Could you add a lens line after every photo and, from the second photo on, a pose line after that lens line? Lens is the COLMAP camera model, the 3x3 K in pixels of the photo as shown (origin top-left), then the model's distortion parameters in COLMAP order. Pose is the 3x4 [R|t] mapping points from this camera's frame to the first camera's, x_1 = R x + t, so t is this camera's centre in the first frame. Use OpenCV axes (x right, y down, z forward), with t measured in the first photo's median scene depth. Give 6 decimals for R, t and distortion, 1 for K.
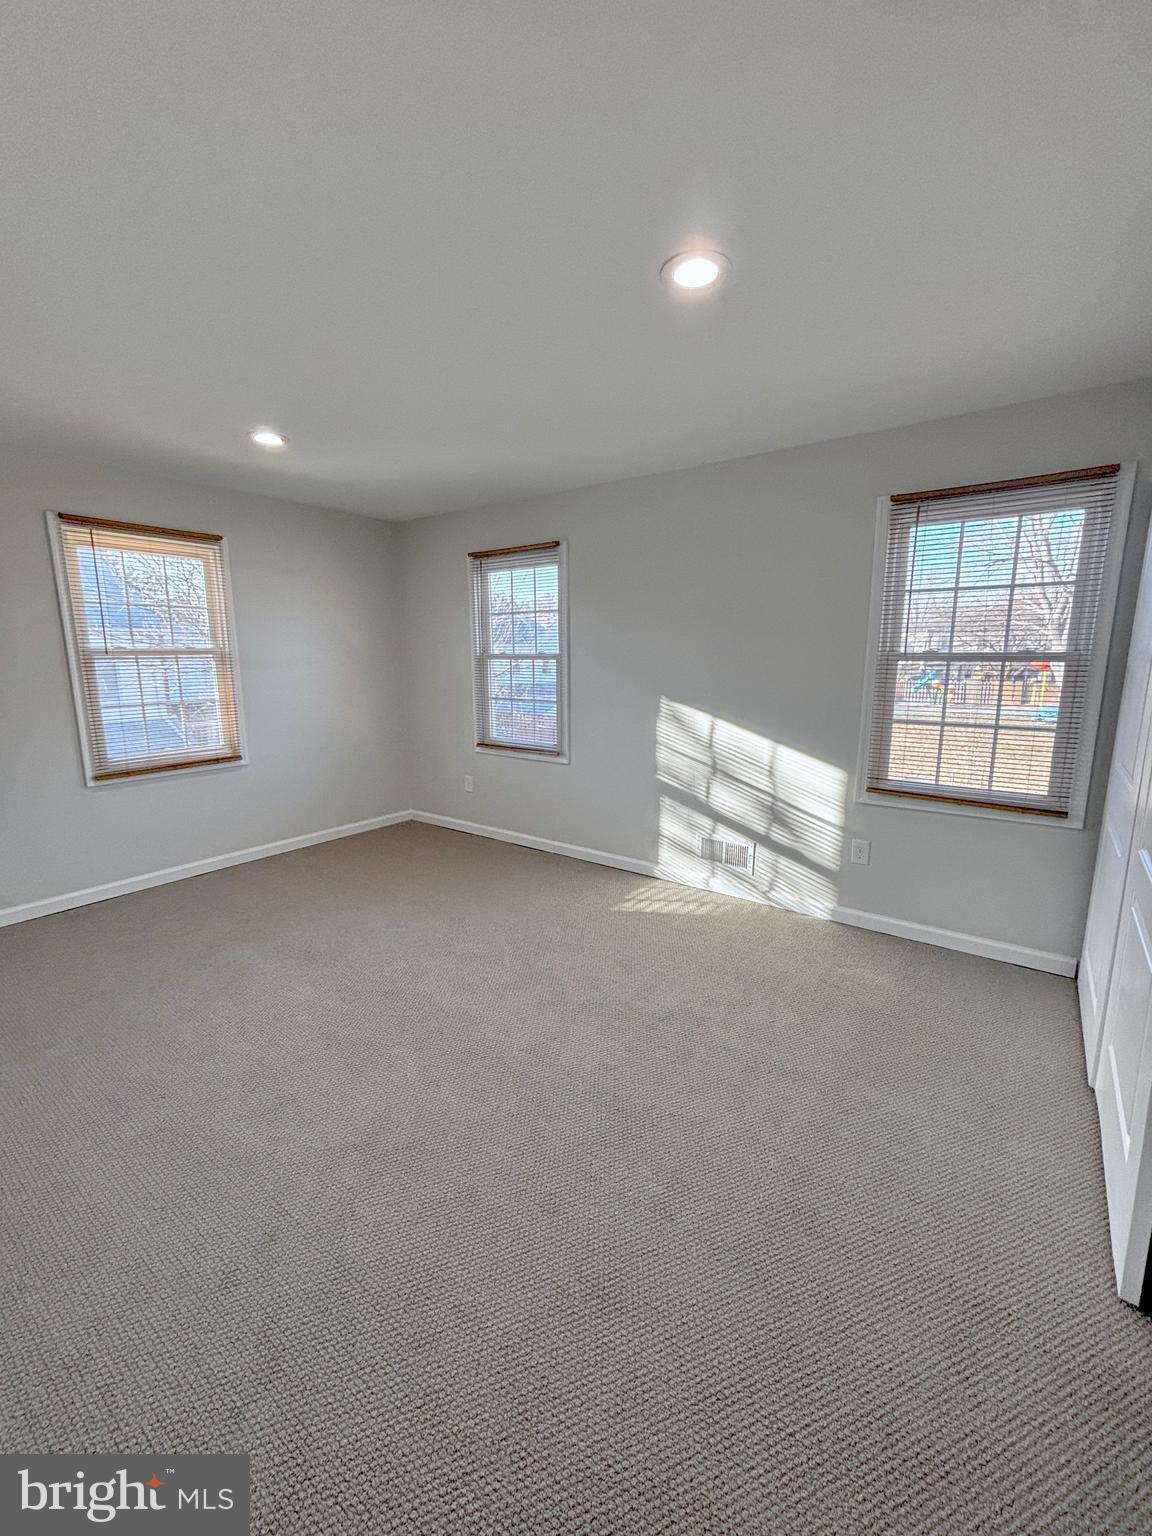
lens RADIAL K [[604.0, 0, 635.5], [0, 604.0, 776.1], [0, 0, 1]] dist [-0.000988, -0.000153]
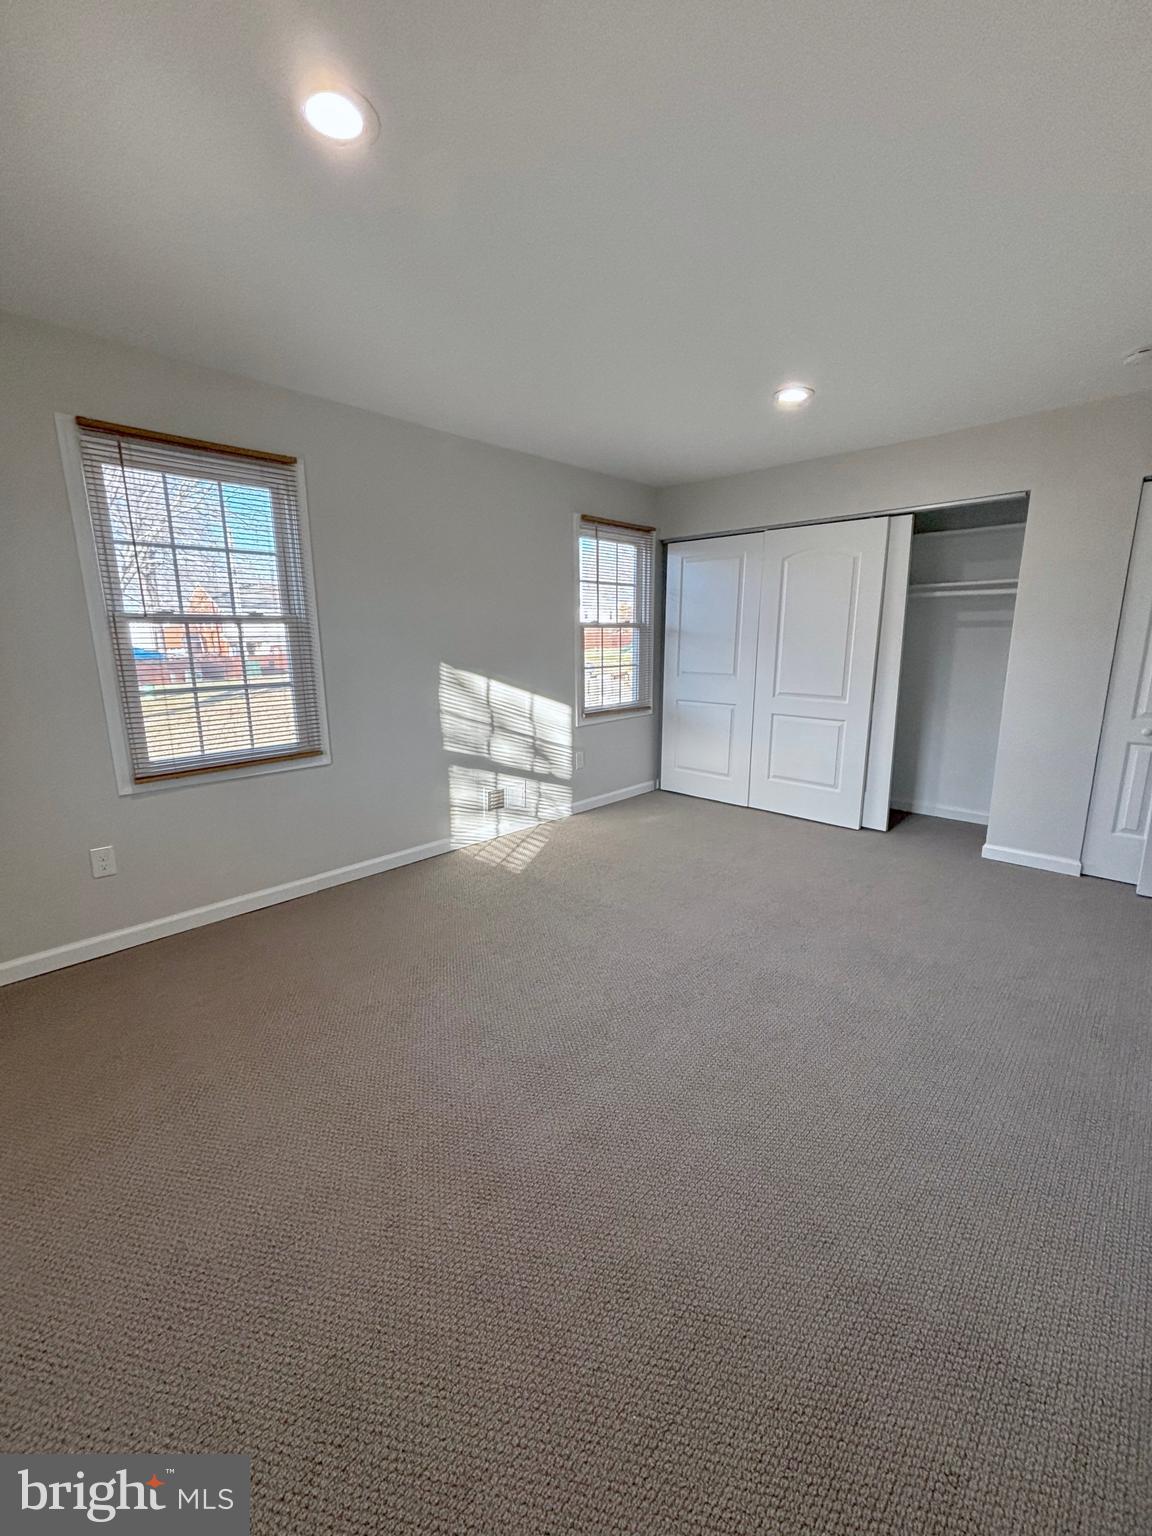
lens RADIAL K [[626.2, 0, 576.0], [0, 626.2, 768.0], [0, 0, 1]] dist [-0.000508, -0.000026]
pose [[0.159336, -0.219331, 0.962552, -0.954355], [0.178325, 0.965364, 0.190453, -0.127200], [-0.970985, 0.141301, 0.192930, 0.645984]]
